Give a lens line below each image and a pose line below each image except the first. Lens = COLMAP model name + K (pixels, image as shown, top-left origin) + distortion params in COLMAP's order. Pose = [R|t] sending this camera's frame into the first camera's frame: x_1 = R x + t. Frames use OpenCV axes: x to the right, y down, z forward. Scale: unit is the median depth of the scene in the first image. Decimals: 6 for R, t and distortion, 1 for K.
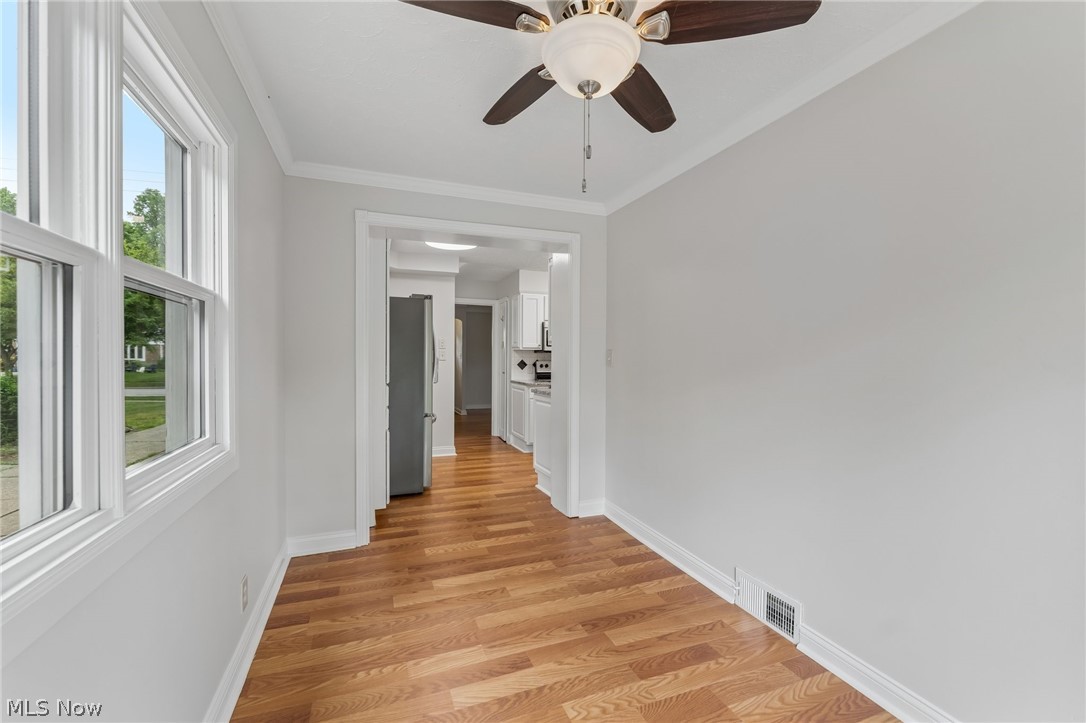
lens RADIAL K [[440.5, 0, 535.8], [0, 440.5, 359.2], [0, 0, 1]] dist [-0.002693, -0.000384]
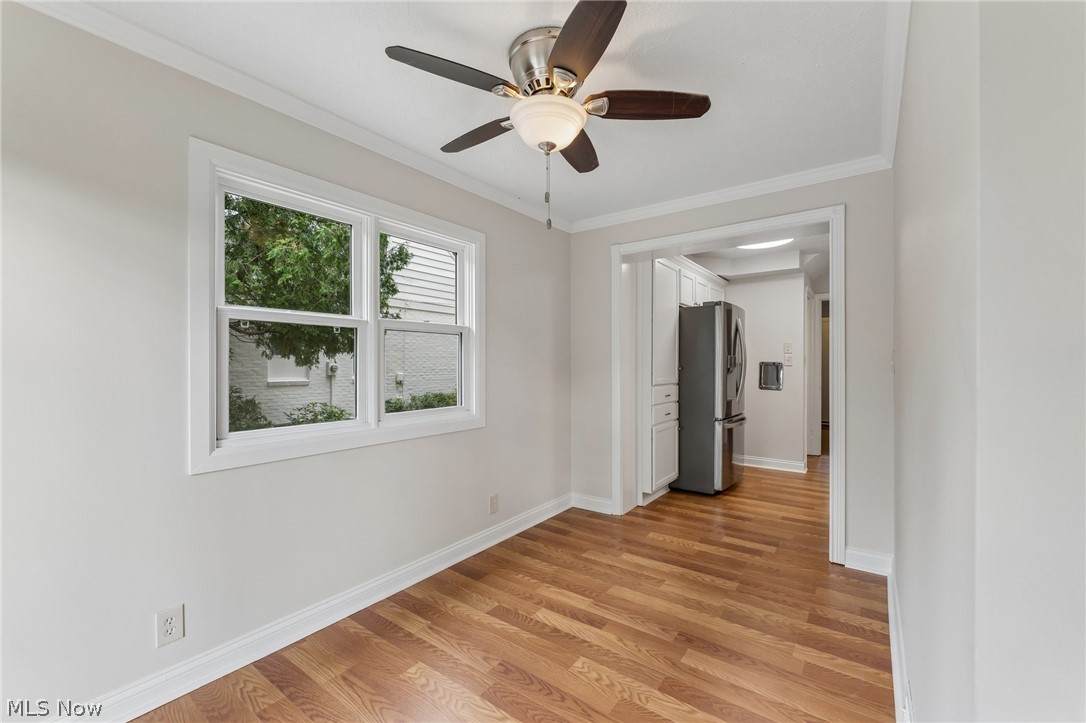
lens RADIAL K [[440.5, 0, 541.1], [0, 440.5, 358.3], [0, 0, 1]] dist [-0.002693, -0.000384]
pose [[0.557186, -0.011144, -0.830313, 0.601320], [-0.001860, 0.999891, -0.014669, 0.002650], [0.830385, 0.009718, 0.557105, 0.150653]]
